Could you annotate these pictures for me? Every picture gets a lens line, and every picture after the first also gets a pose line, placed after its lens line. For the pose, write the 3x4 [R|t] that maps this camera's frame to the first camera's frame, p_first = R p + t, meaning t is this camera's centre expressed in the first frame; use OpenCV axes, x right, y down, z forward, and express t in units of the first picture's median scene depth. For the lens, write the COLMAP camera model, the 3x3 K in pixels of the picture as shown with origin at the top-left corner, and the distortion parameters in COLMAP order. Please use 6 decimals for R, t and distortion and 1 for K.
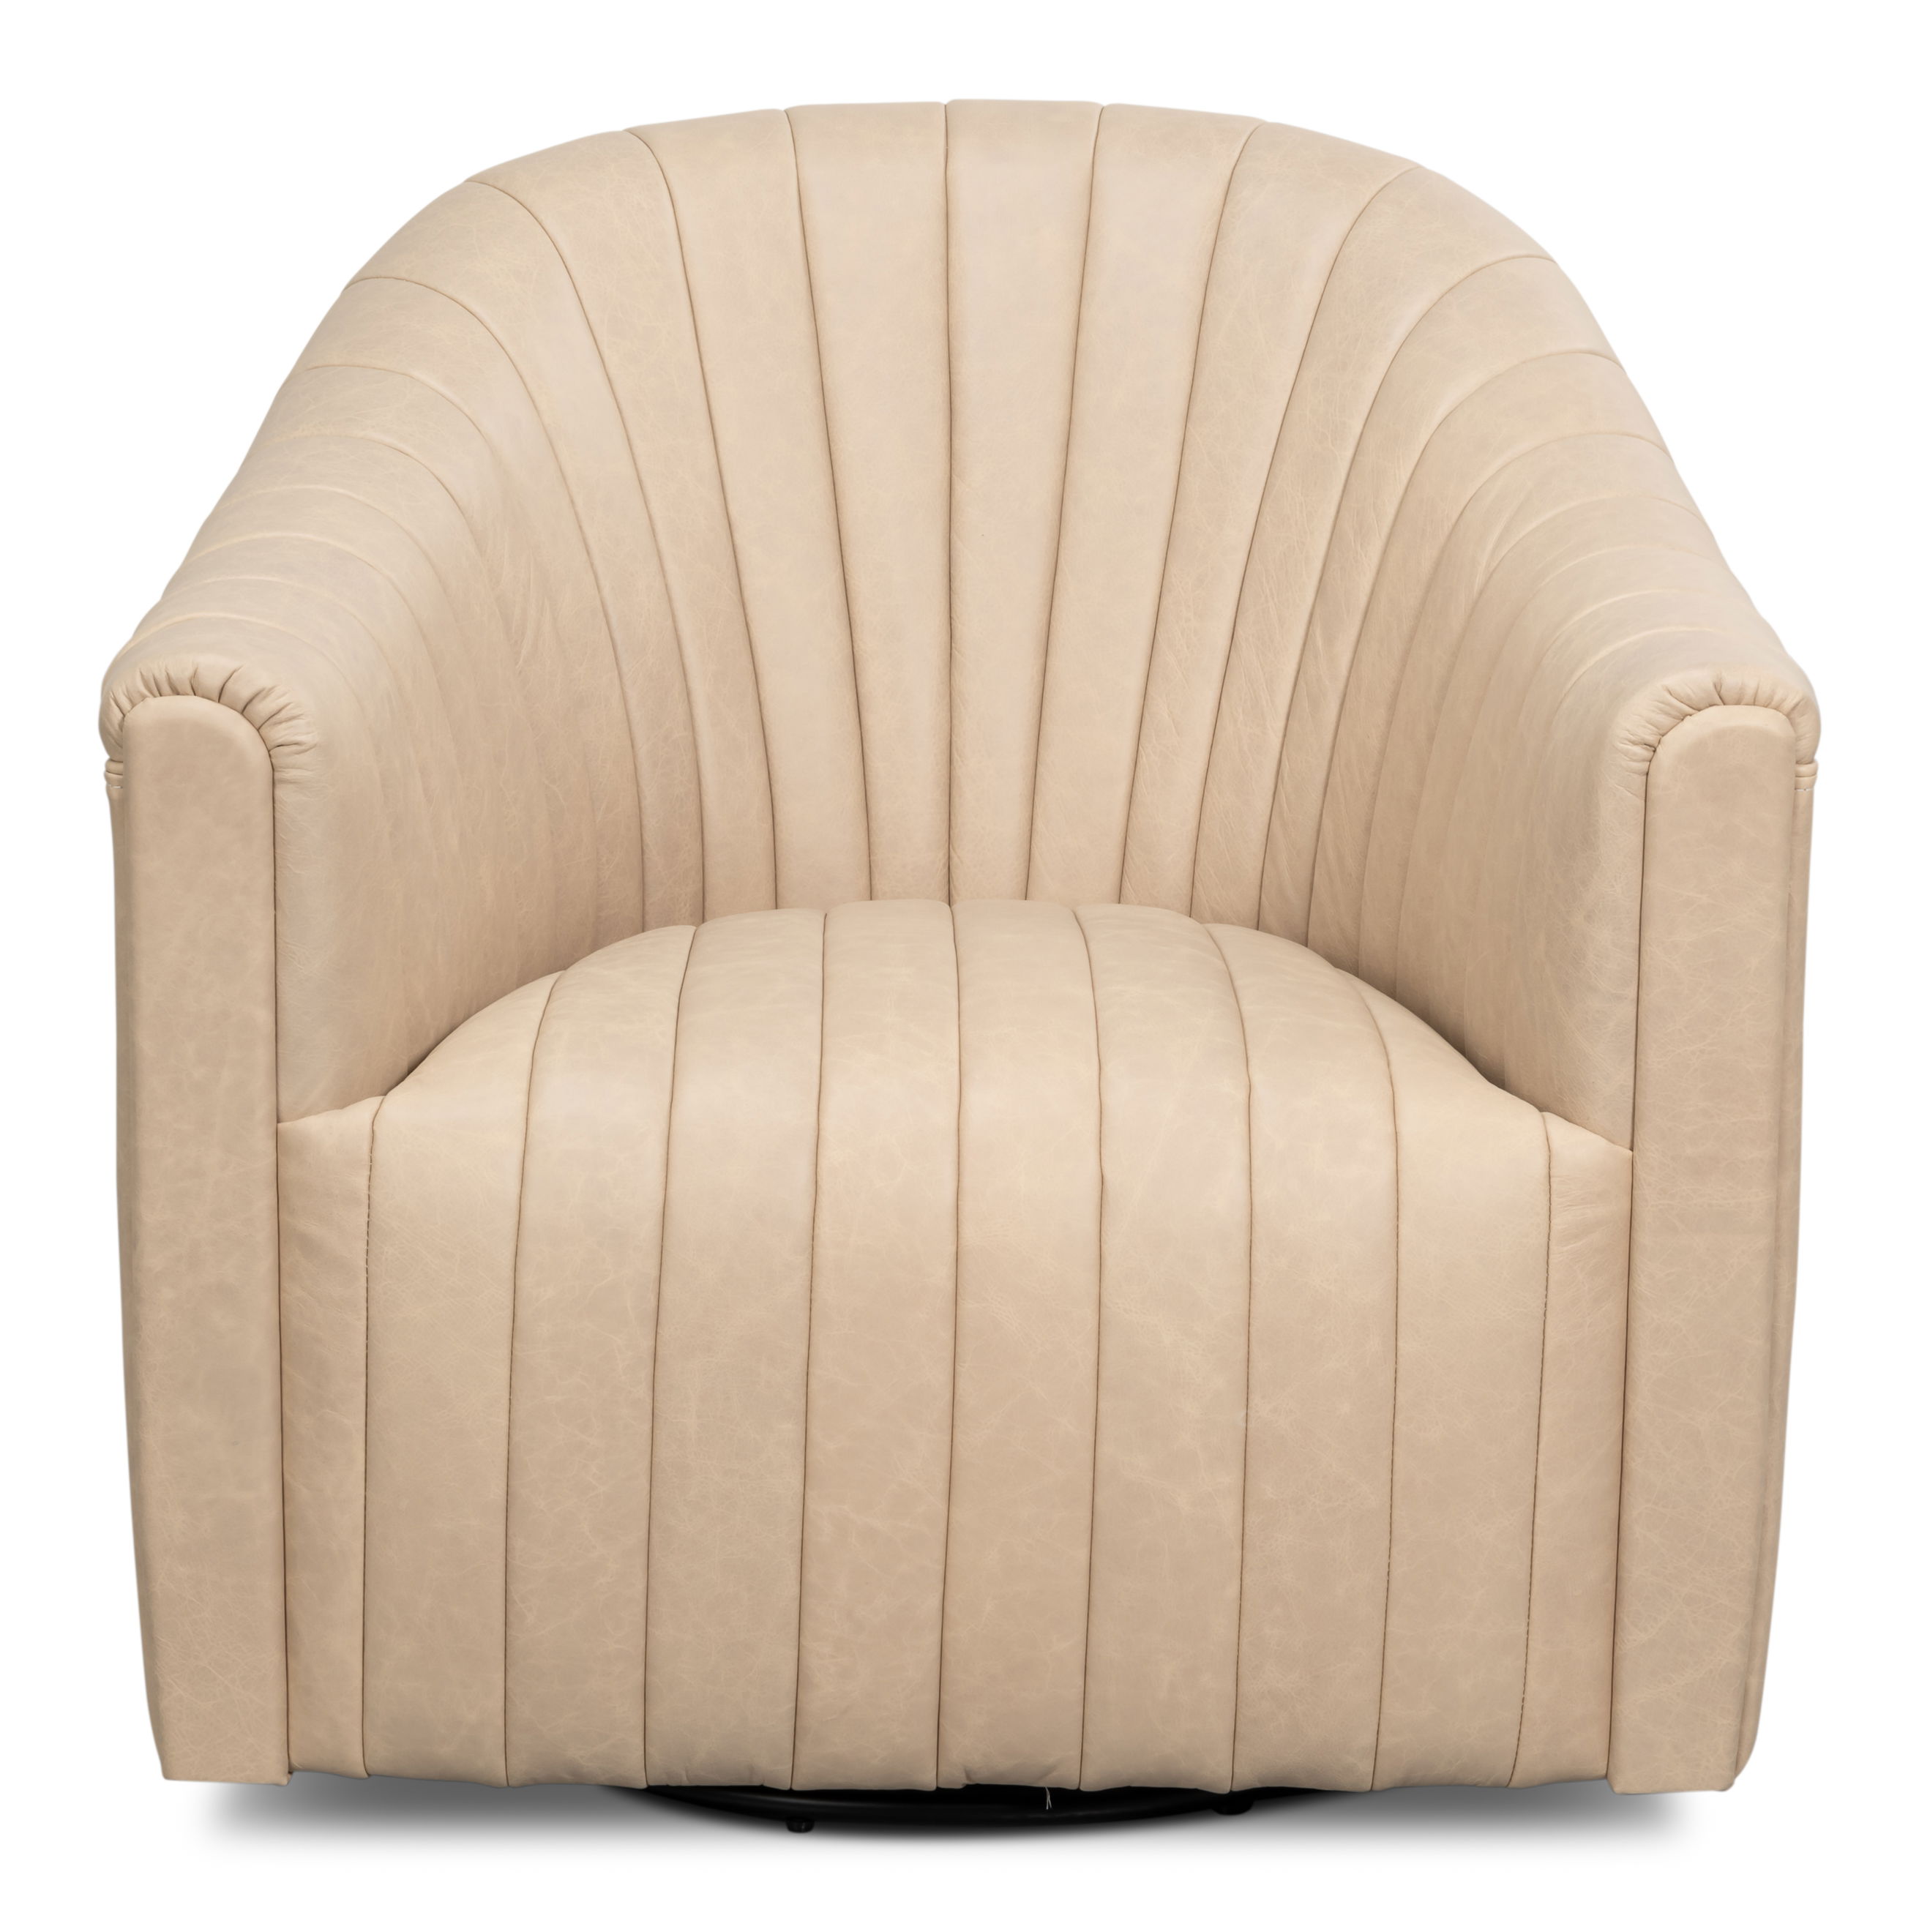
lens RADIAL K [[6426.5, 0, 961.8], [0, 6426.5, 880.0], [0, 0, 1]] dist [-0.045293, 1.262137]
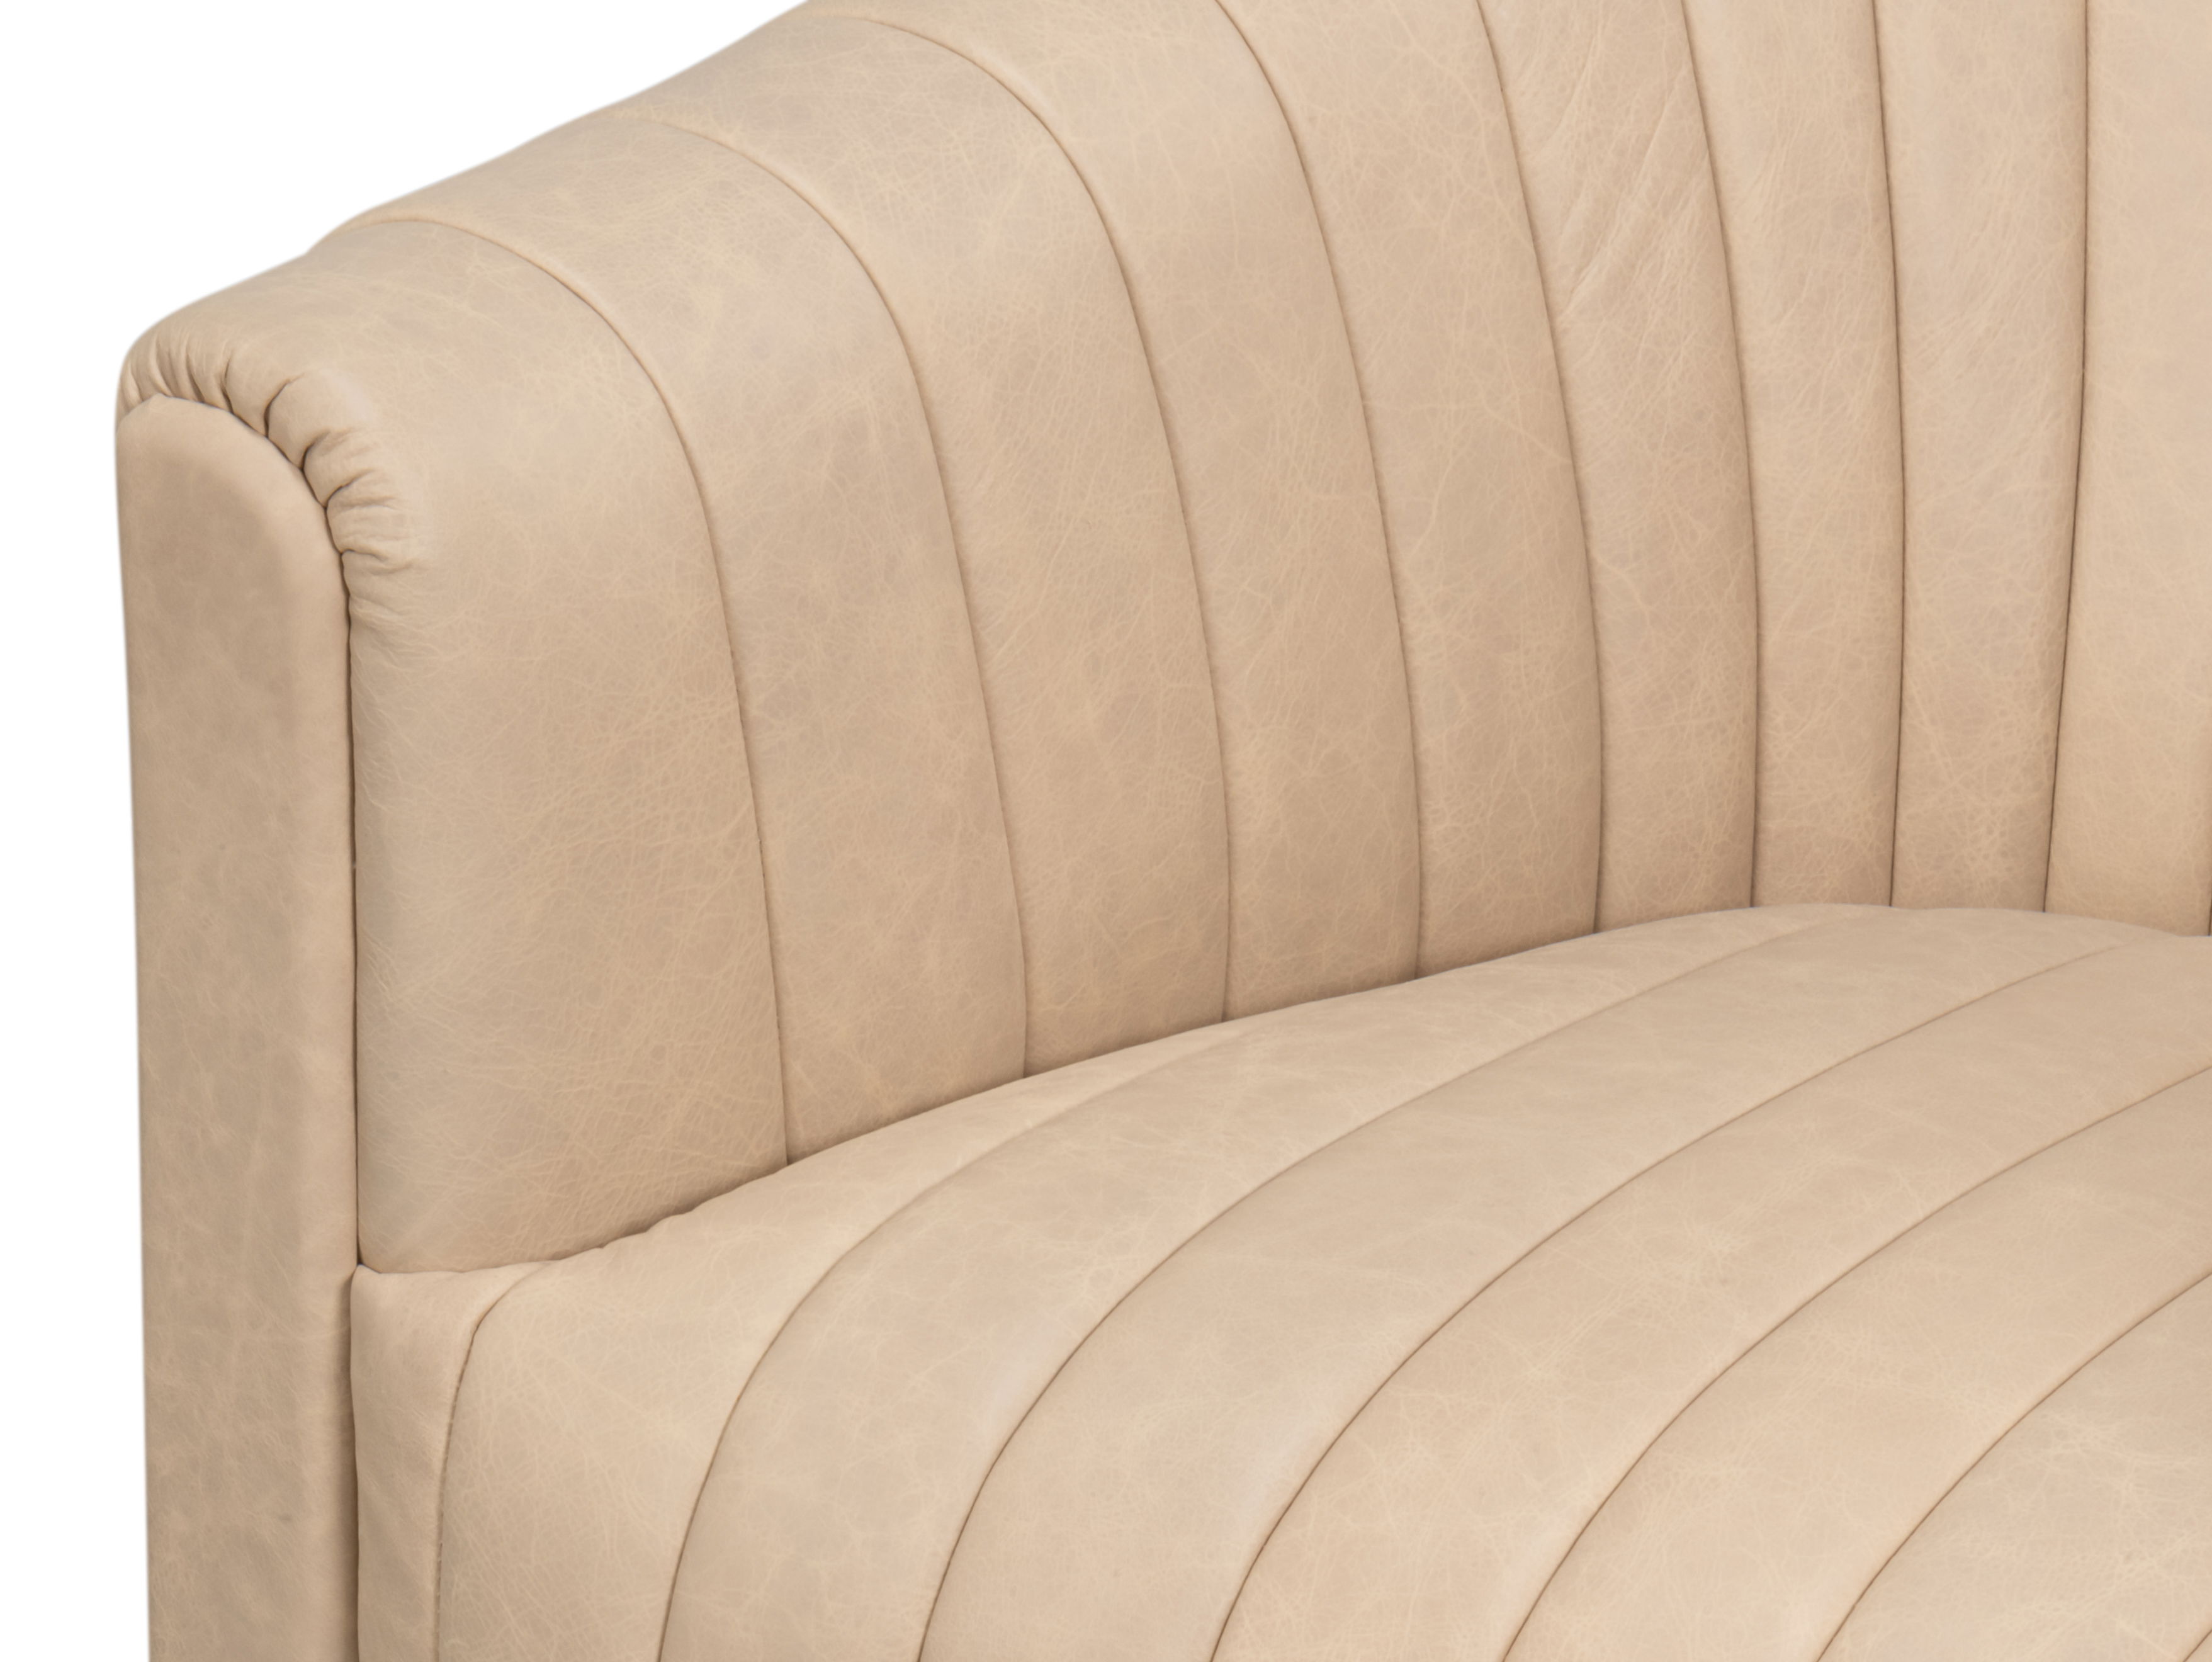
lens RADIAL K [[9564.8, 0, 1106.0], [0, 9564.8, 831.0], [0, 0, 1]] dist [0.086034, -5.418394]
pose [[0.806409, 0.240624, -0.540190, 0.330244], [-0.138397, 0.964897, 0.223204, -0.167007], [0.574936, -0.105233, 0.811403, 0.436544]]
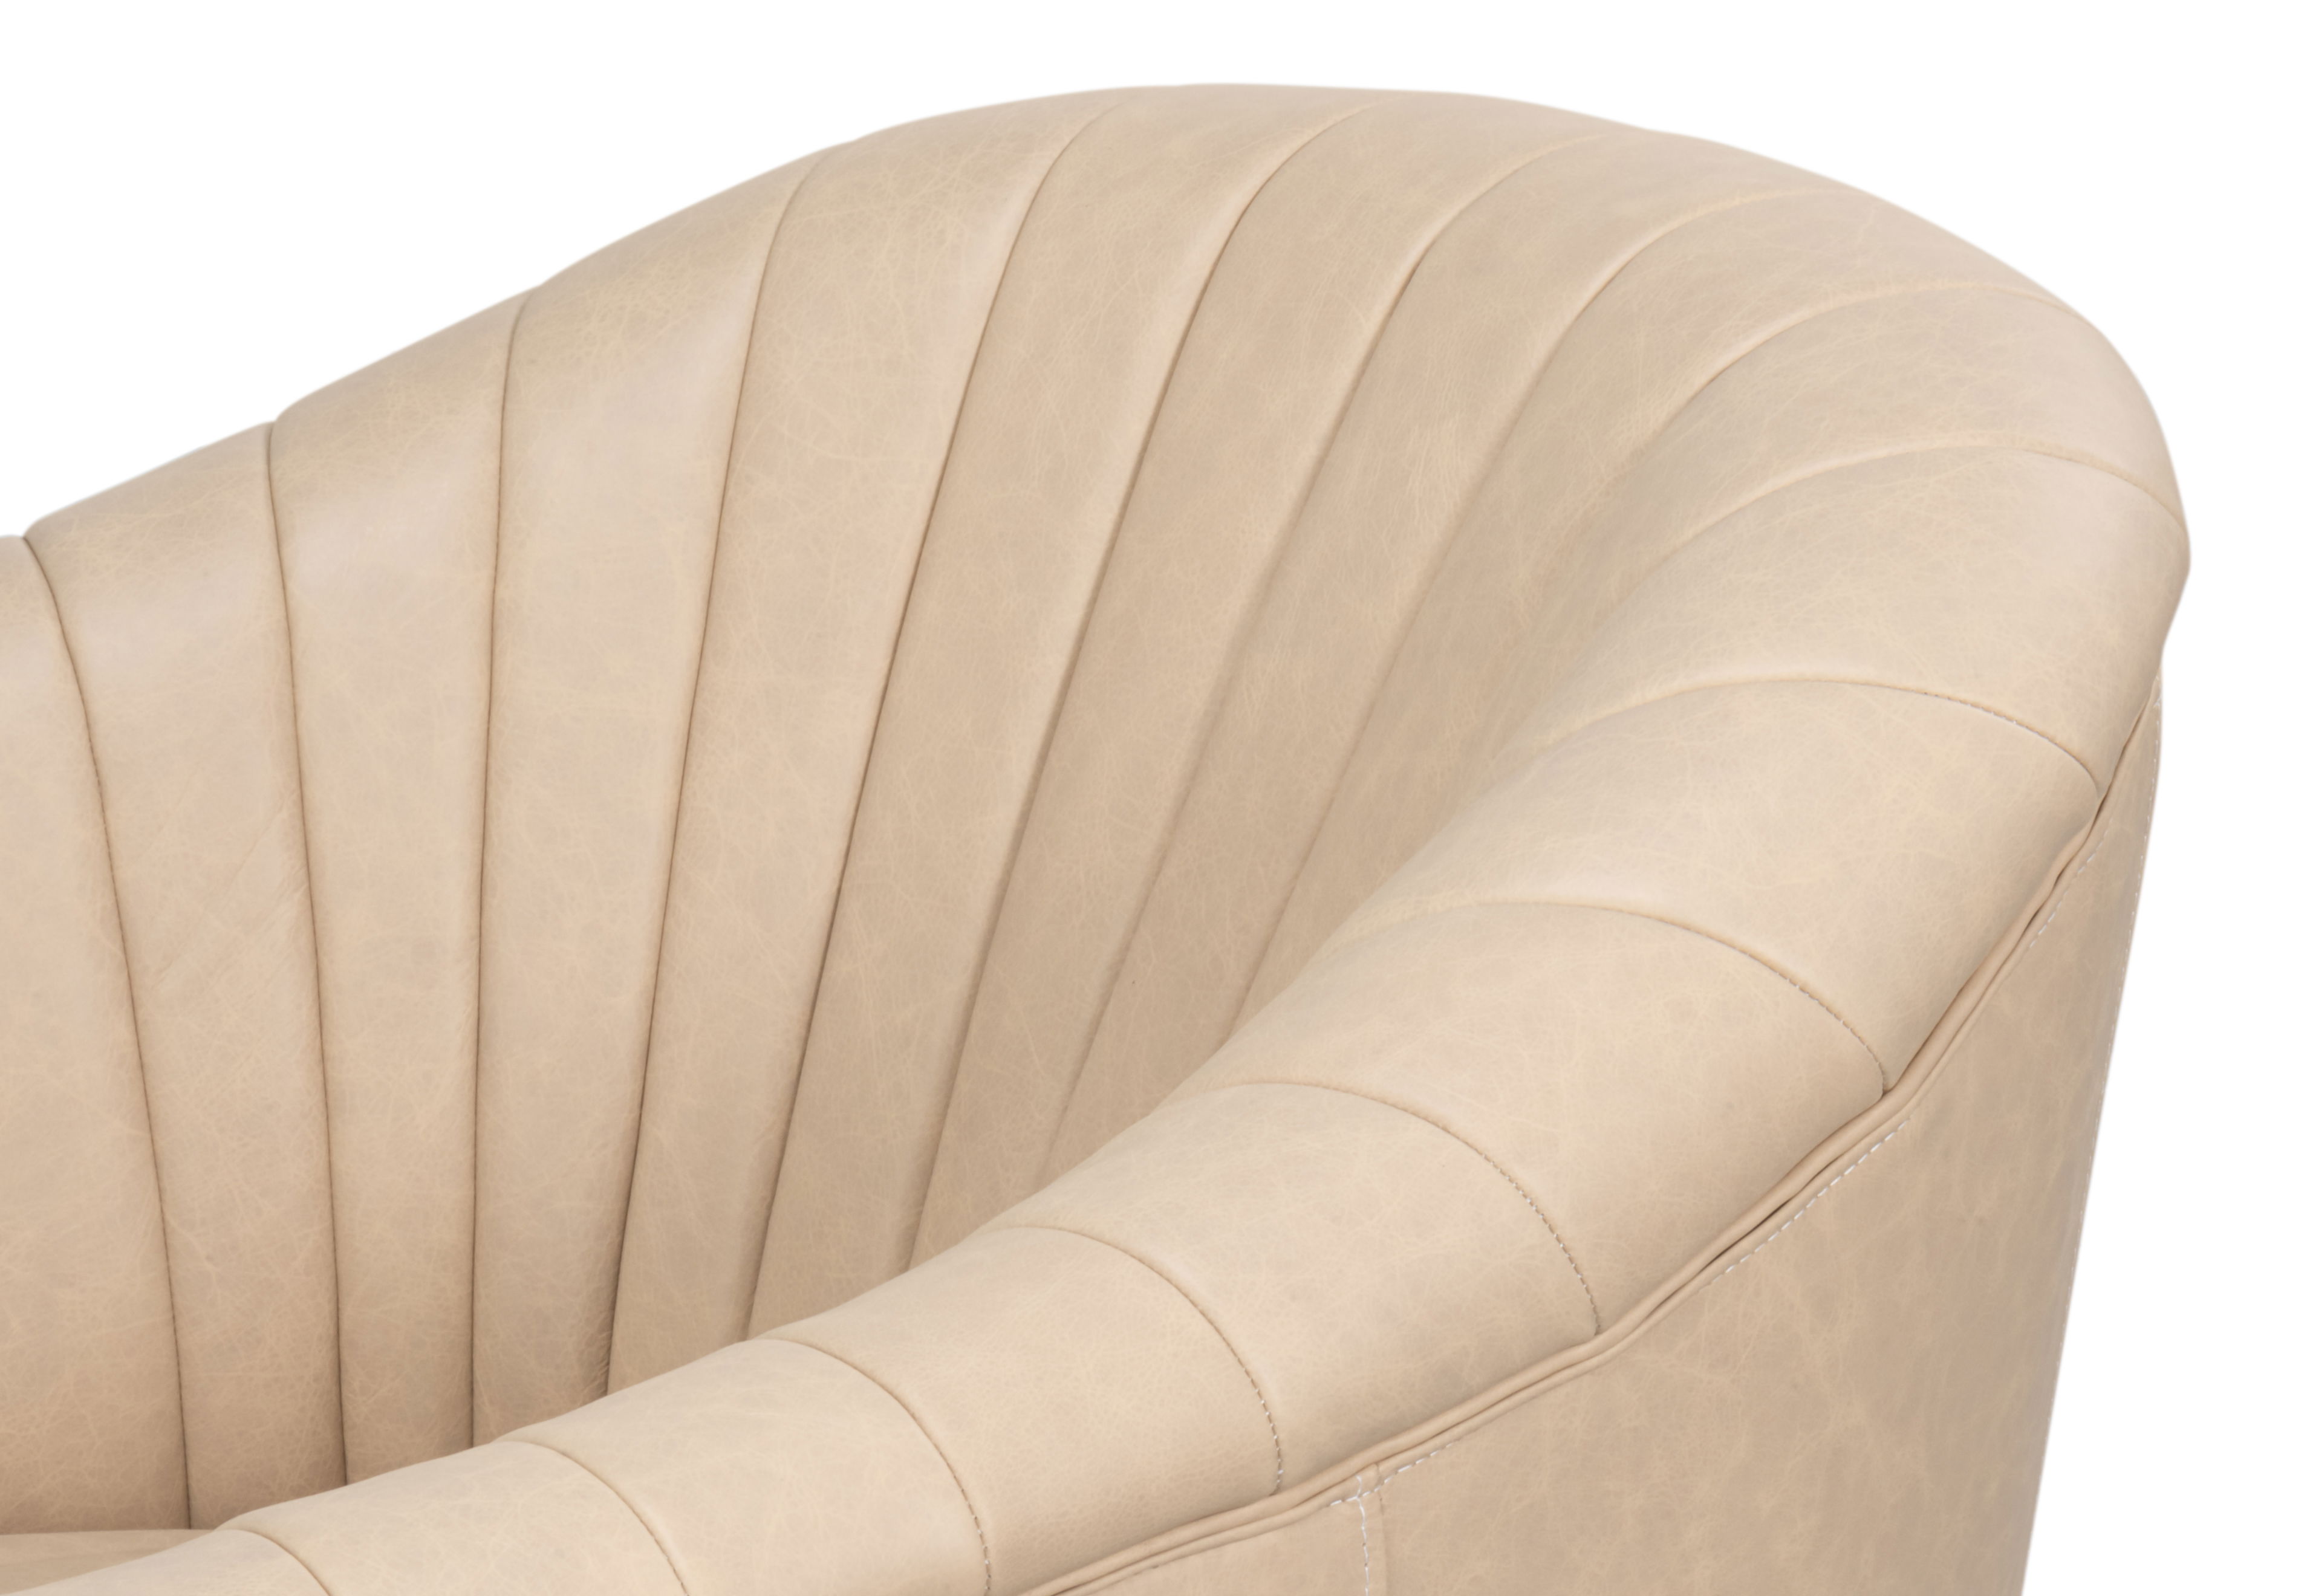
lens RADIAL K [[9155.5, 0, 1155.0], [0, 9155.5, 798.0], [0, 0, 1]] dist [0.001573, 0.374416]
pose [[0.552854, 0.224047, -0.802593, 0.685779], [-0.178723, 0.972643, 0.148406, -0.206115], [0.813886, 0.061395, 0.577772, 0.669041]]
